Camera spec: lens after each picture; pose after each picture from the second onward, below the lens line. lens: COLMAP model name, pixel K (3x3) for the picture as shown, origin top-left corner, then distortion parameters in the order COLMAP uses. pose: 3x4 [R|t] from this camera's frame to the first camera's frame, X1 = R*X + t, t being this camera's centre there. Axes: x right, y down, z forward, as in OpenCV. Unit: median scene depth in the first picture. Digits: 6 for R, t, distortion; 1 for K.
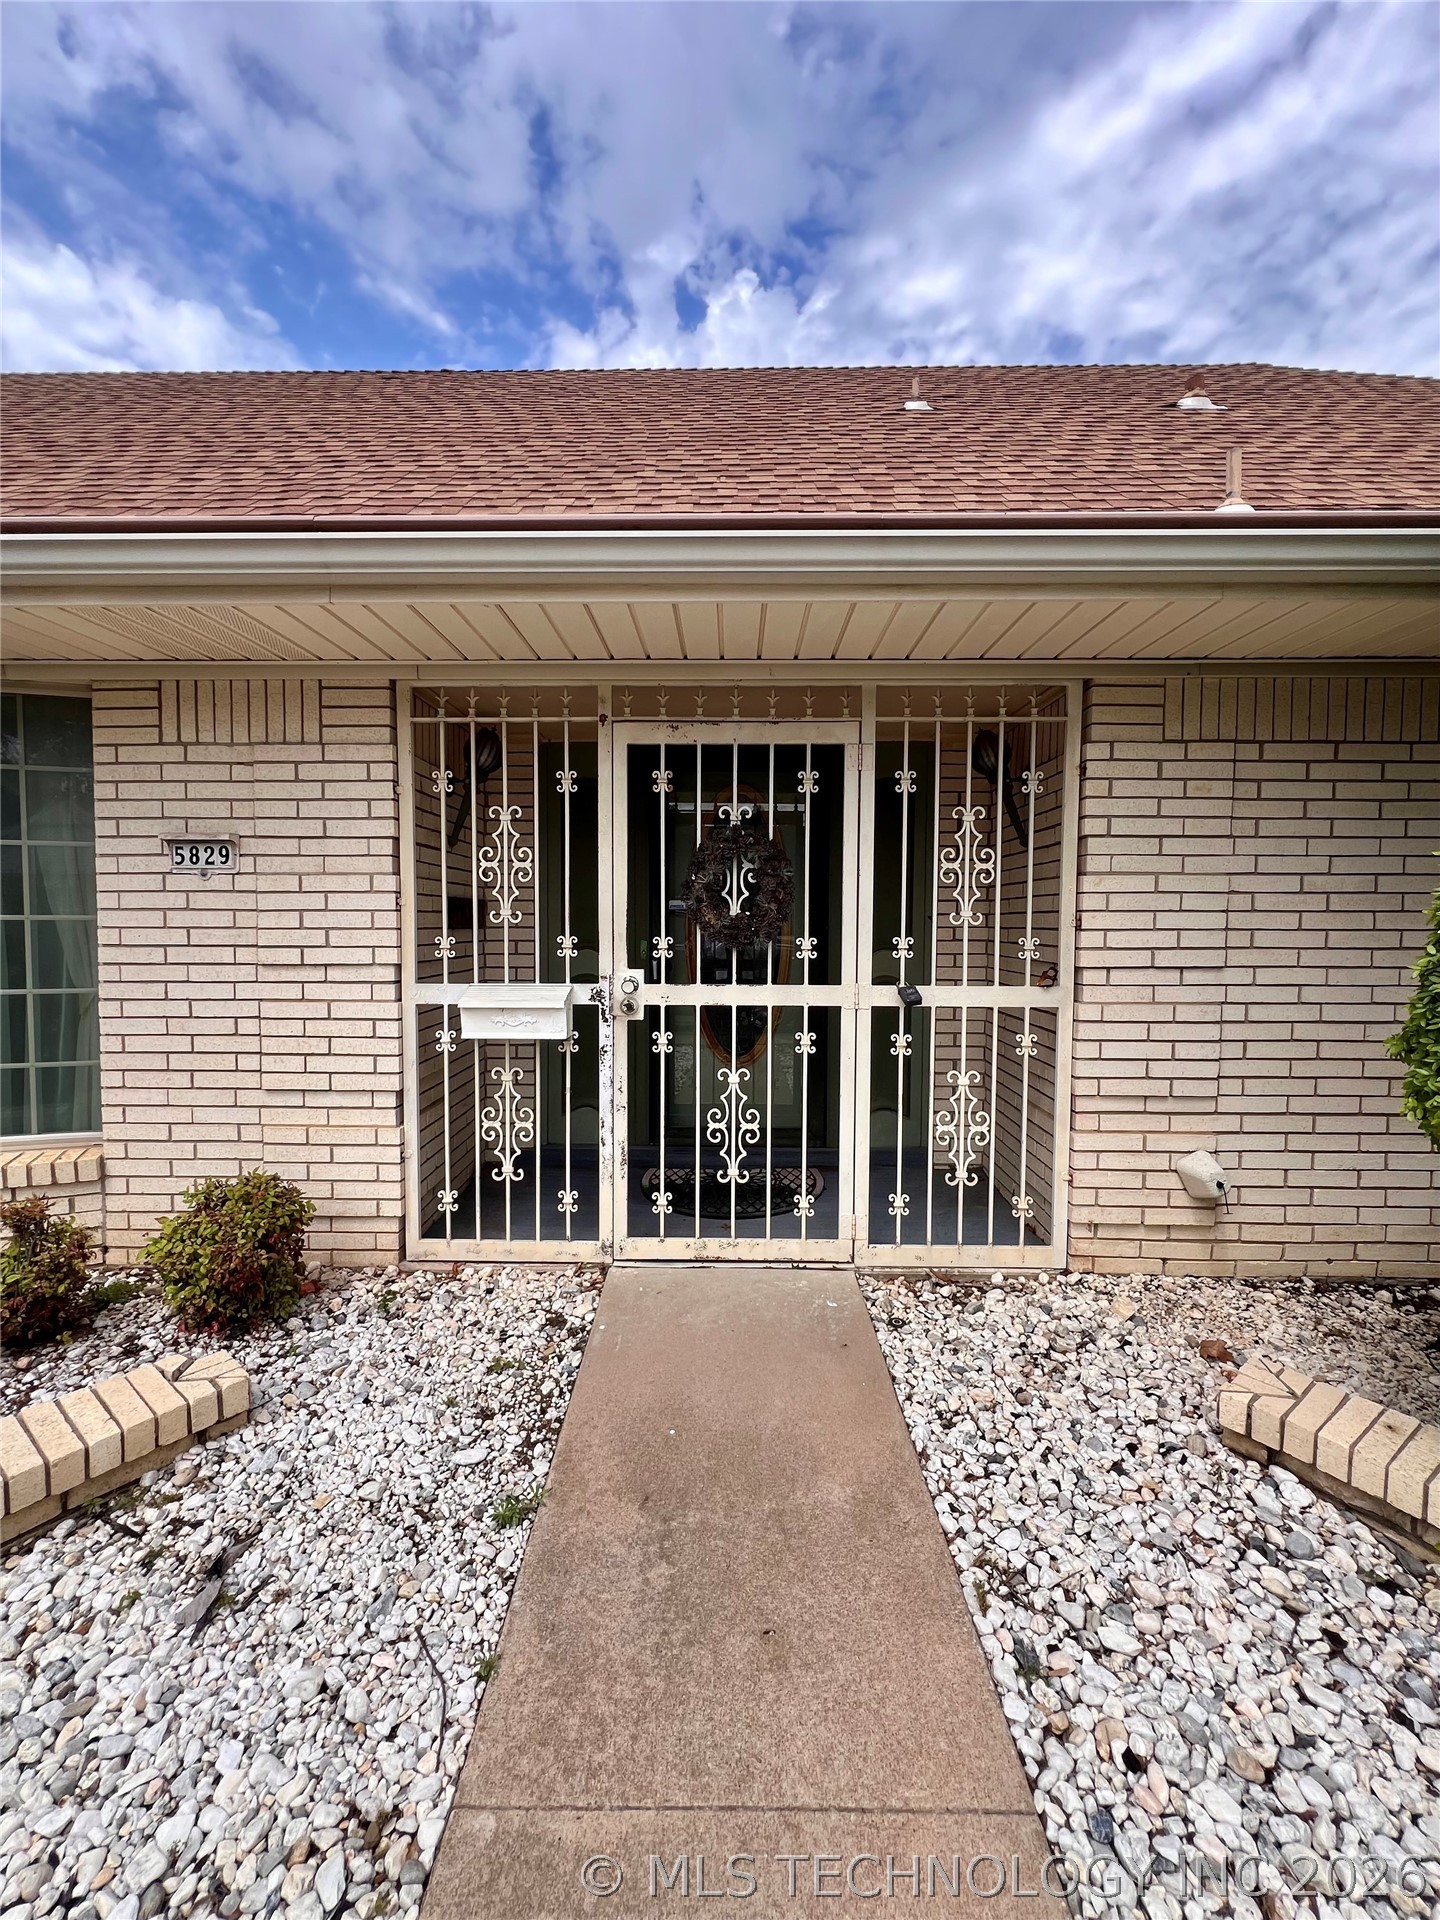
lens RADIAL K [[775.9, 0, 720.3], [0, 775.9, 966.7], [0, 0, 1]] dist [0.022909, -0.001995]
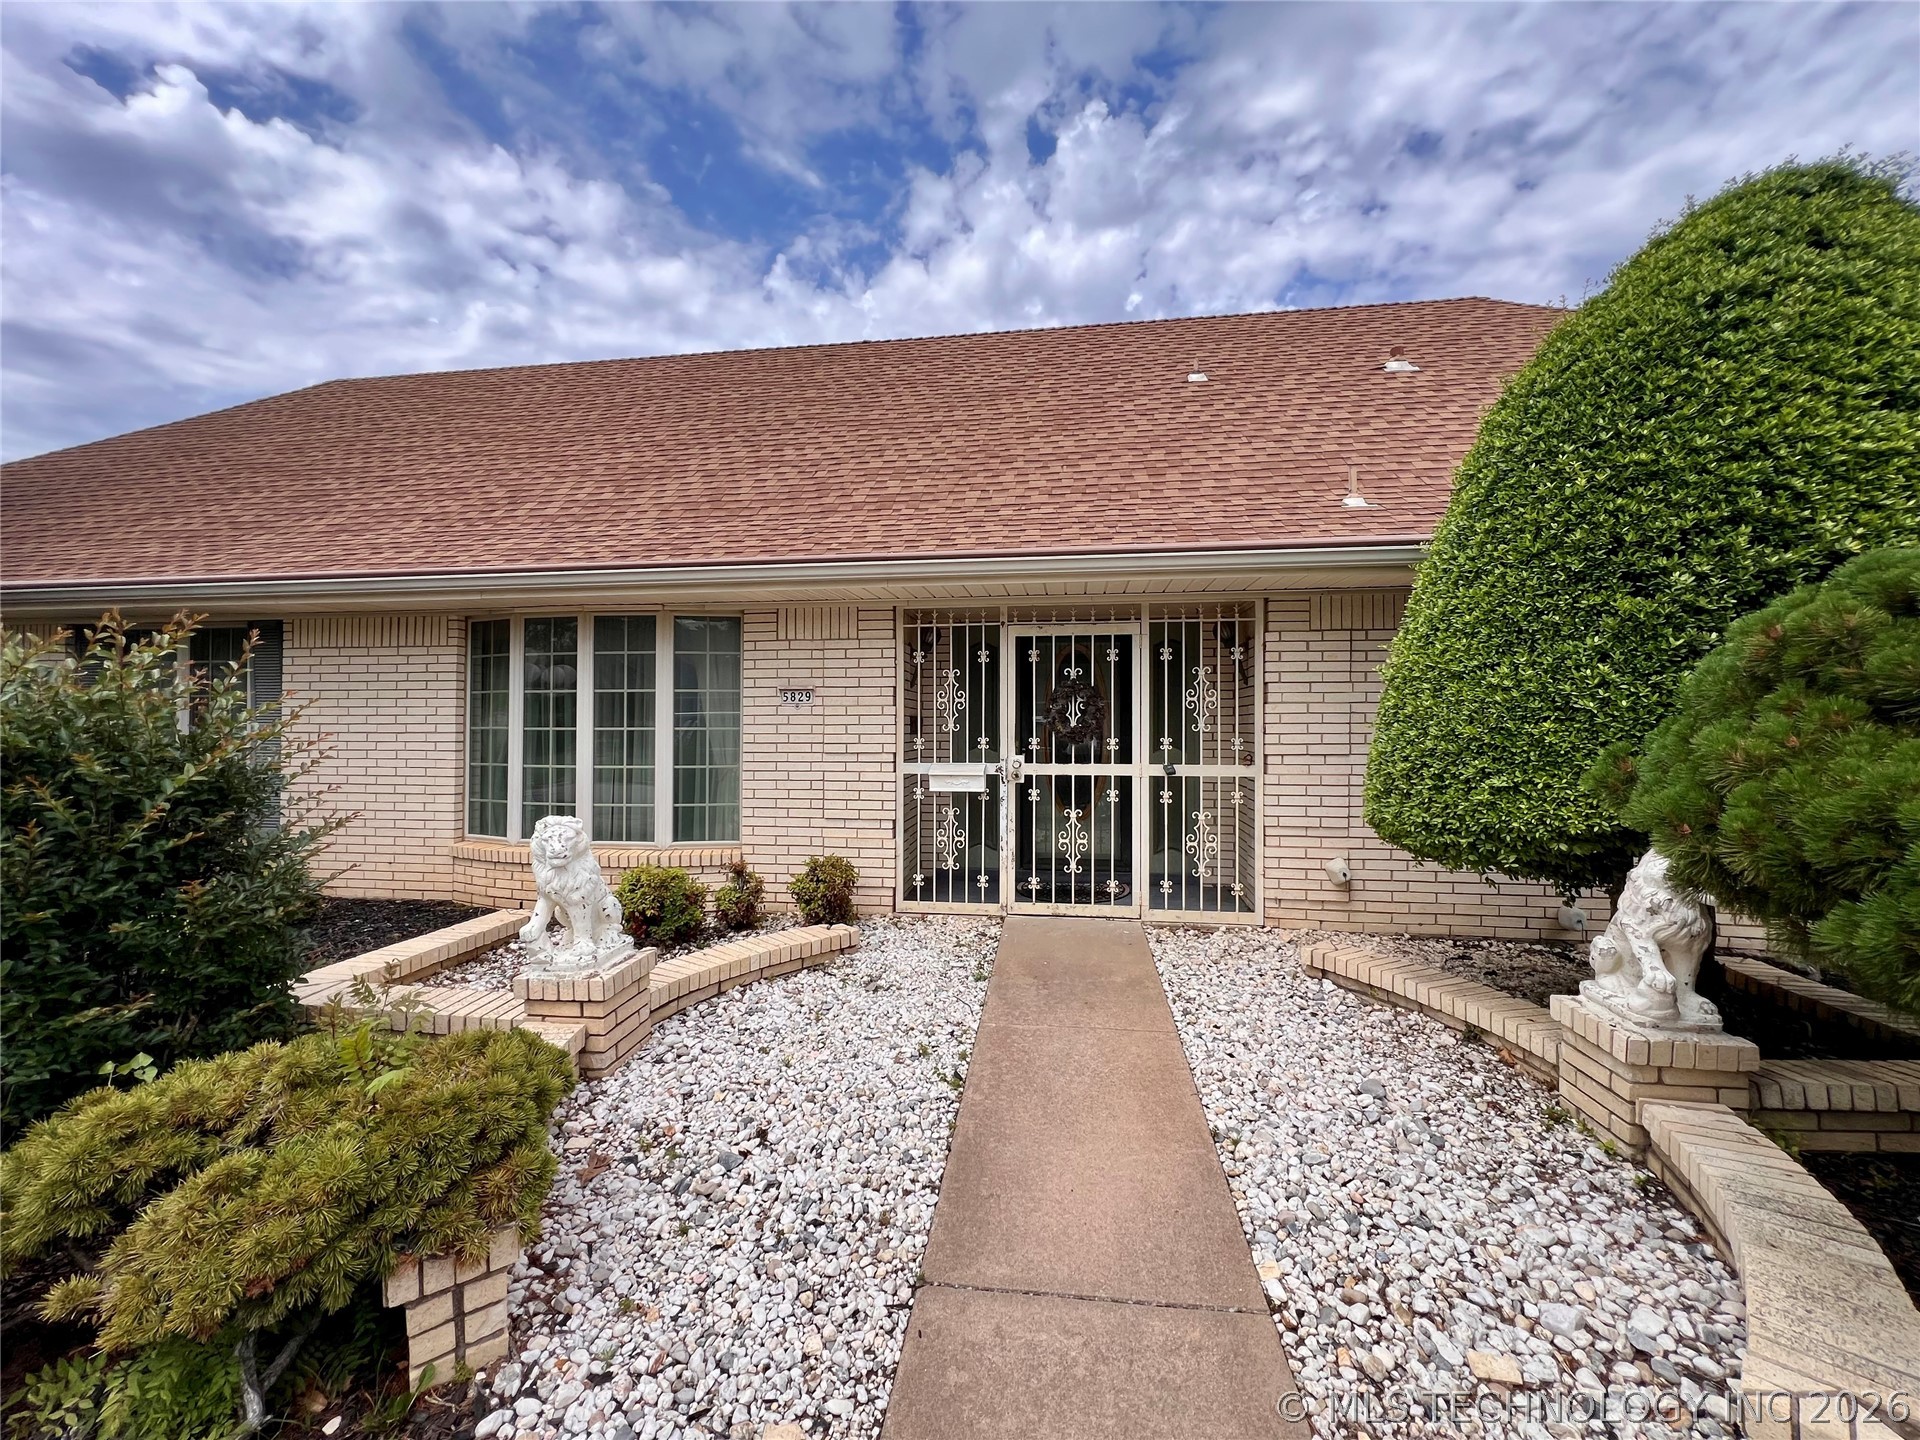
lens RADIAL K [[775.9, 0, 971.0], [0, 775.9, 731.0], [0, 0, 1]] dist [0.022909, -0.001995]
pose [[0.991710, -0.002837, -0.128463, 0.014044], [-0.003804, 0.998670, -0.051422, 0.040036], [0.128438, 0.051484, 0.990380, -0.841303]]
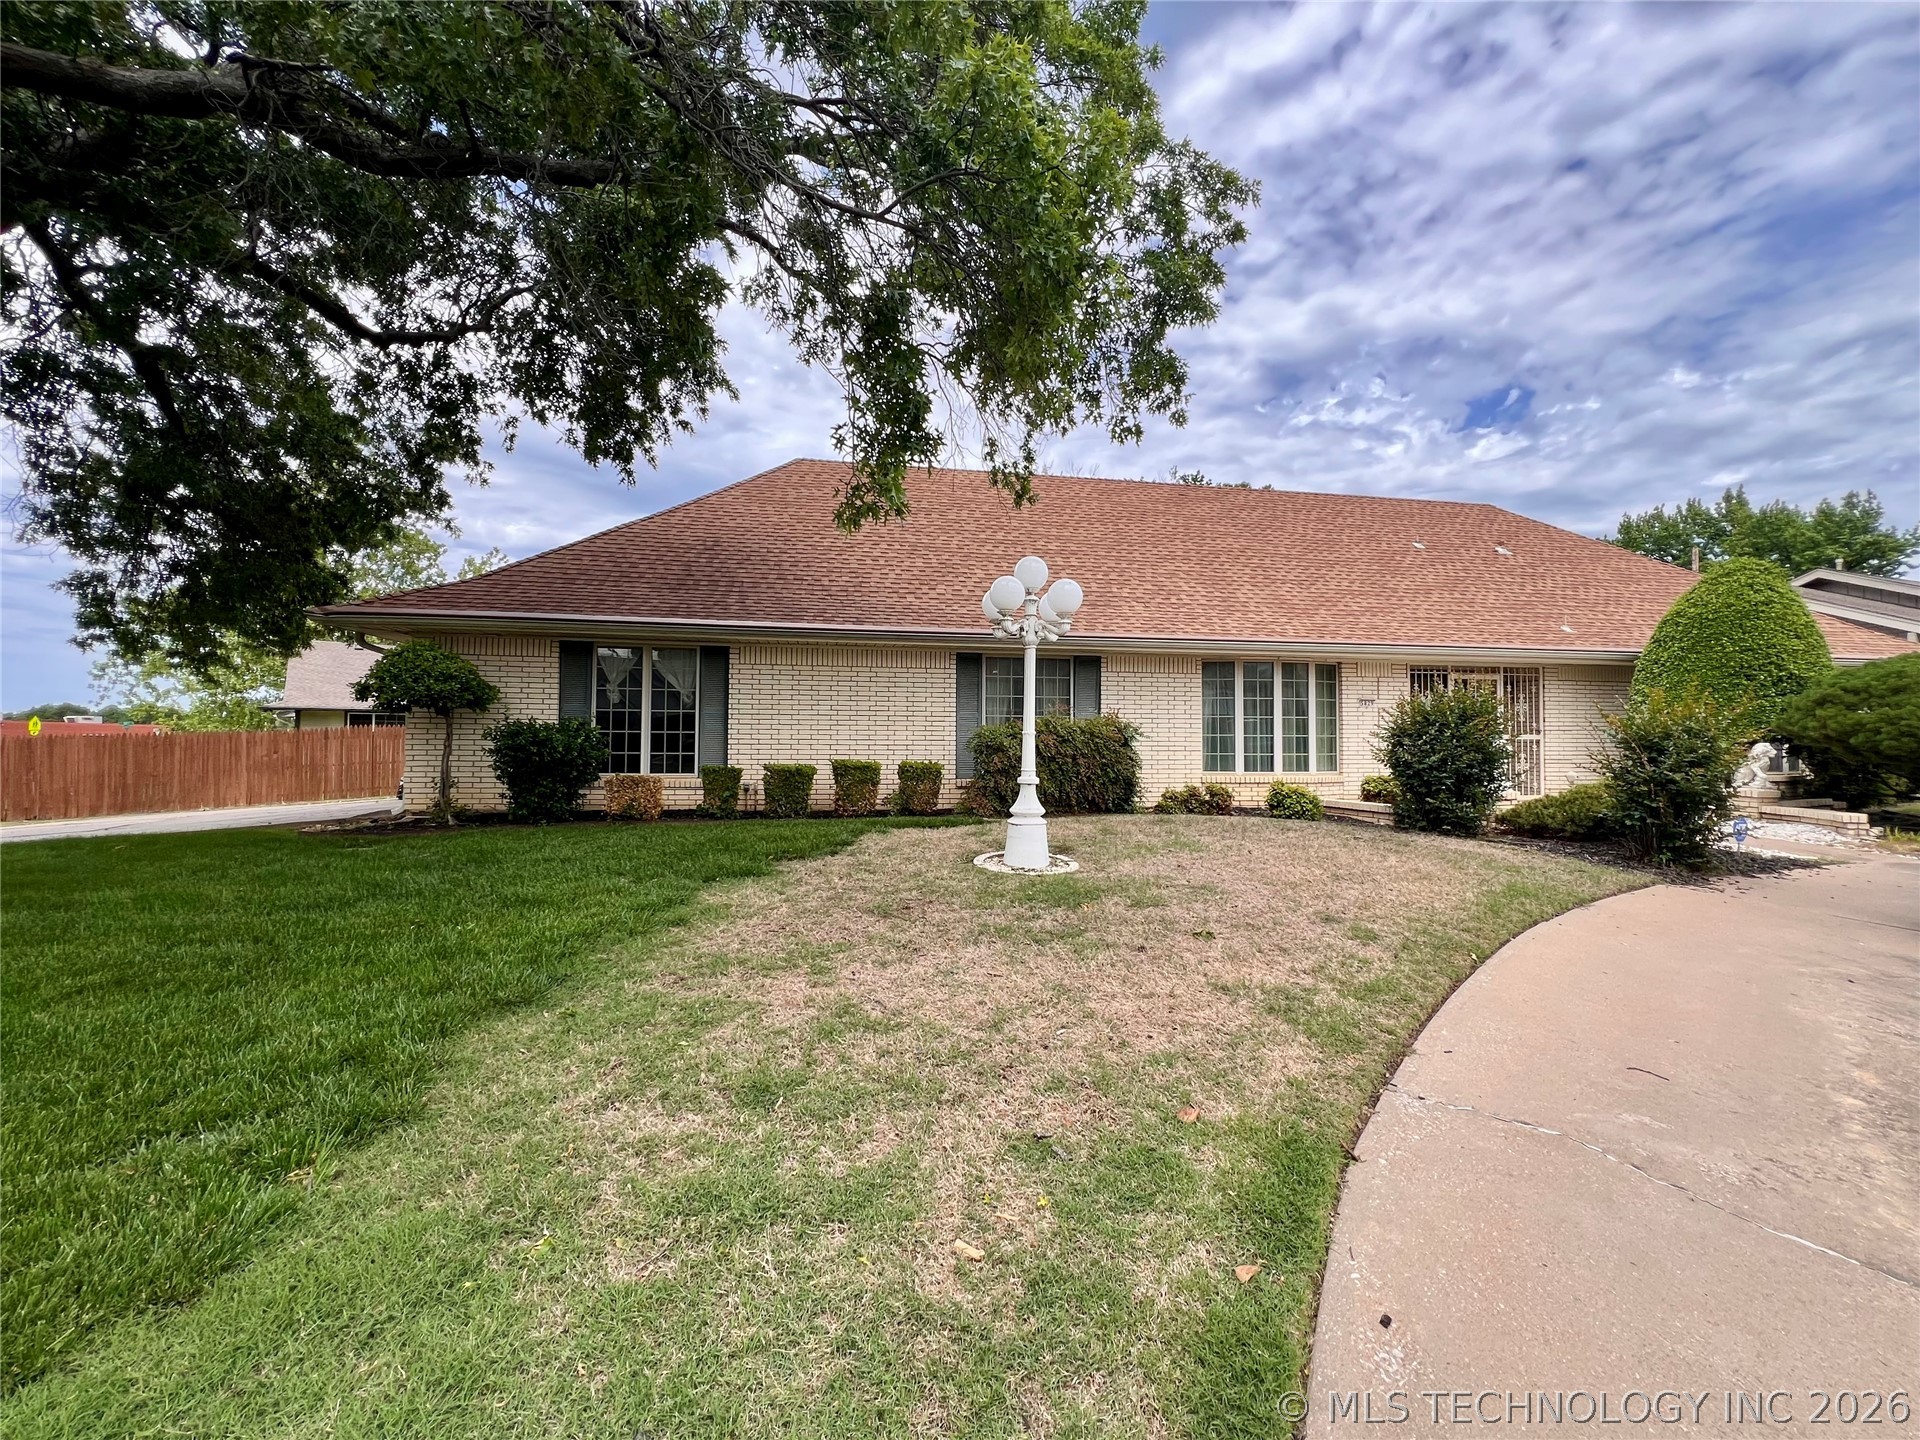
lens RADIAL K [[775.9, 0, 946.1], [0, 775.9, 732.1], [0, 0, 1]] dist [0.022909, -0.001995]
pose [[0.985921, 0.007655, 0.167035, -3.512580], [0.002861, 0.998033, -0.062626, 0.270776], [-0.167186, 0.062222, 0.983960, -2.727527]]
